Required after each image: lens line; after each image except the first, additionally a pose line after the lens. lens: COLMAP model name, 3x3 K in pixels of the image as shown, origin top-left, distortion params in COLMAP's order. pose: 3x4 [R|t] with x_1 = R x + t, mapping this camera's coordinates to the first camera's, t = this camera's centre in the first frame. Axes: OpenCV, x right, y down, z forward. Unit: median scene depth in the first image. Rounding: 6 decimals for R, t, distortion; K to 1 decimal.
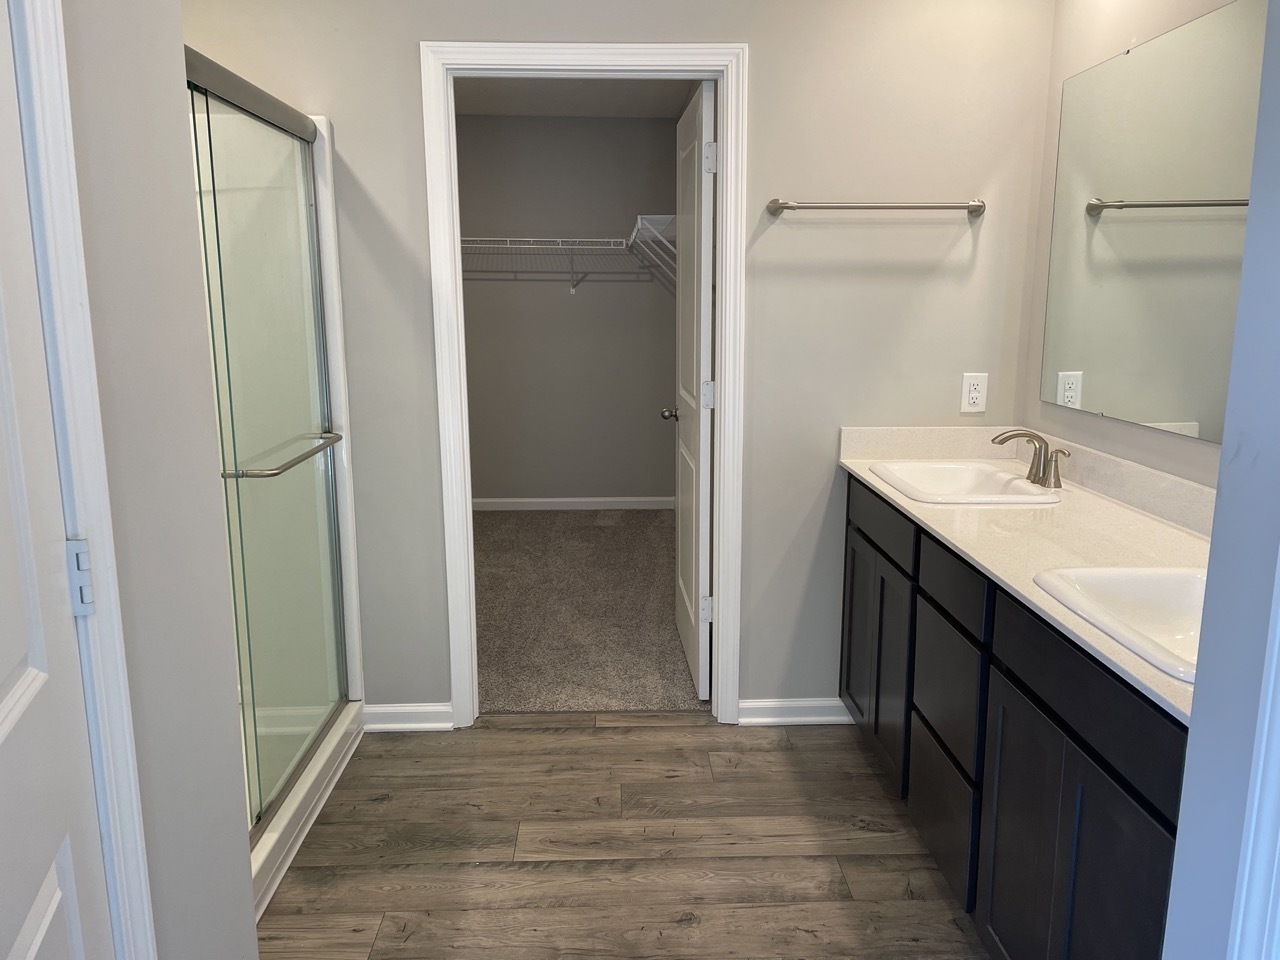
lens RADIAL K [[977.3, 0, 640.0], [0, 977.3, 480.0], [0, 0, 1]] dist [-0.000334, -0.002474]
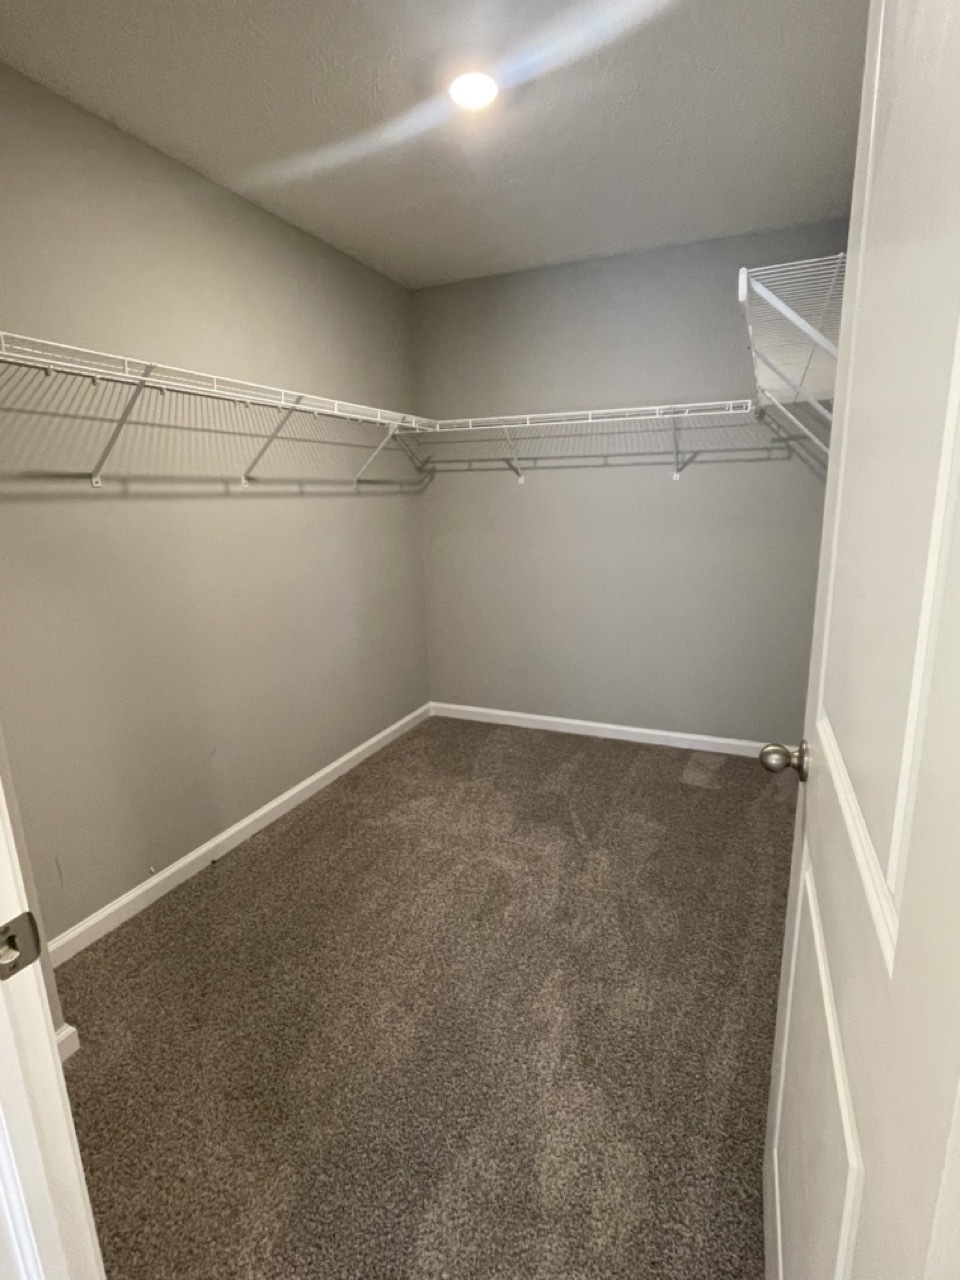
lens RADIAL K [[625.5, 0, 480.0], [0, 625.5, 640.0], [0, 0, 1]] dist [-0.001879, -0.000196]
pose [[0.897951, 0.078339, -0.433067, 0.017441], [-0.057838, 0.996501, 0.060337, -0.084656], [0.436278, -0.029132, 0.899340, 0.480775]]
